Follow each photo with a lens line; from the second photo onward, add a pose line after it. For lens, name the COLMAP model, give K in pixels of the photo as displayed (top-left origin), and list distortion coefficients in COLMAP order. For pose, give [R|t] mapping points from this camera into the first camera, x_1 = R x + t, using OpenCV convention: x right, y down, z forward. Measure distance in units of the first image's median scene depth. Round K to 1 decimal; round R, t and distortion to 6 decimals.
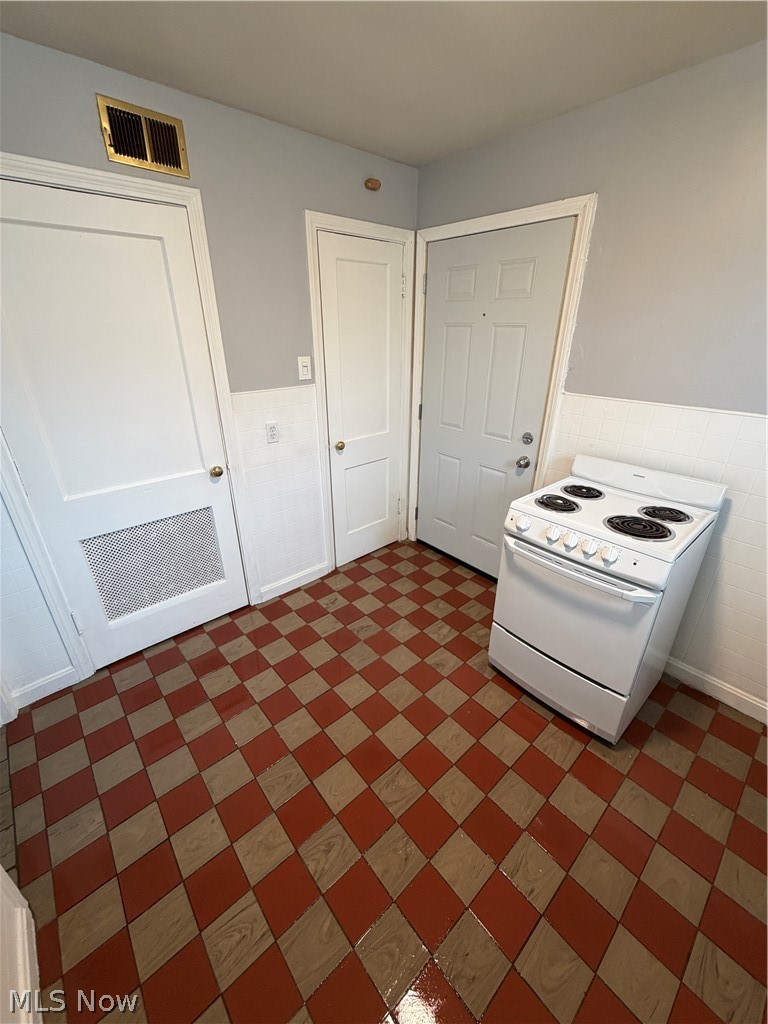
lens RADIAL K [[404.7, 0, 382.5], [0, 404.7, 508.1], [0, 0, 1]] dist [-0.008450, -0.000259]
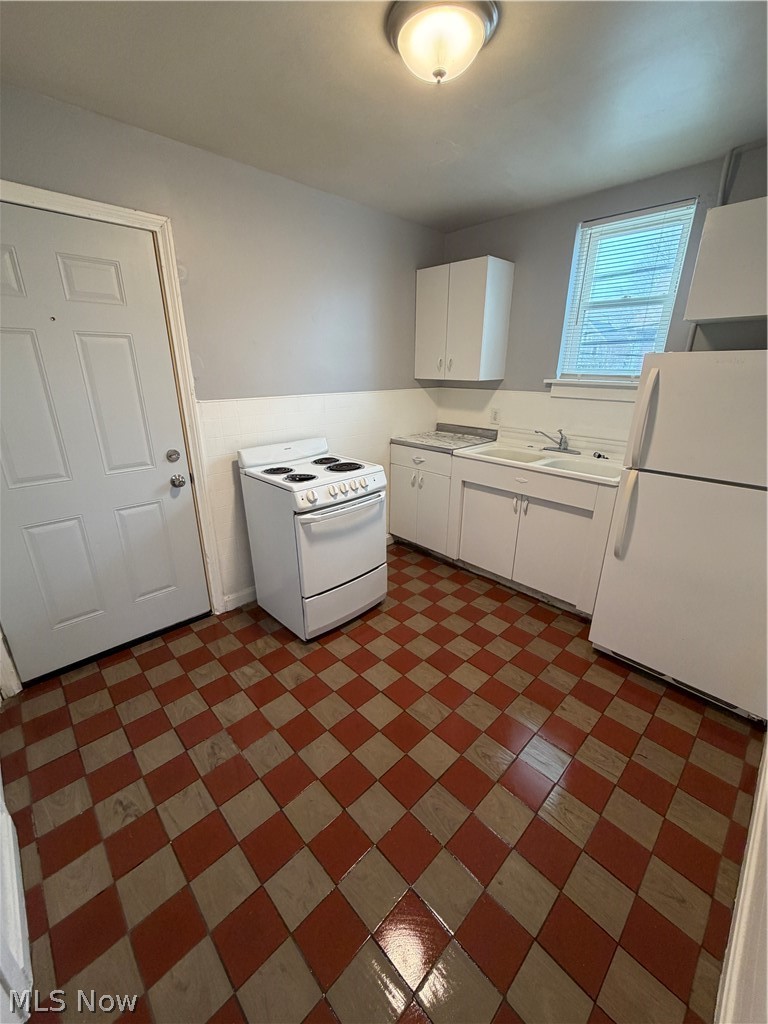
lens RADIAL K [[404.7, 0, 382.5], [0, 404.7, 508.1], [0, 0, 1]] dist [-0.008450, -0.000259]
pose [[-0.047649, -0.327774, 0.943554, -0.686879], [0.408690, 0.855541, 0.317839, -0.194671], [-0.911429, 0.400766, 0.093192, 0.601208]]
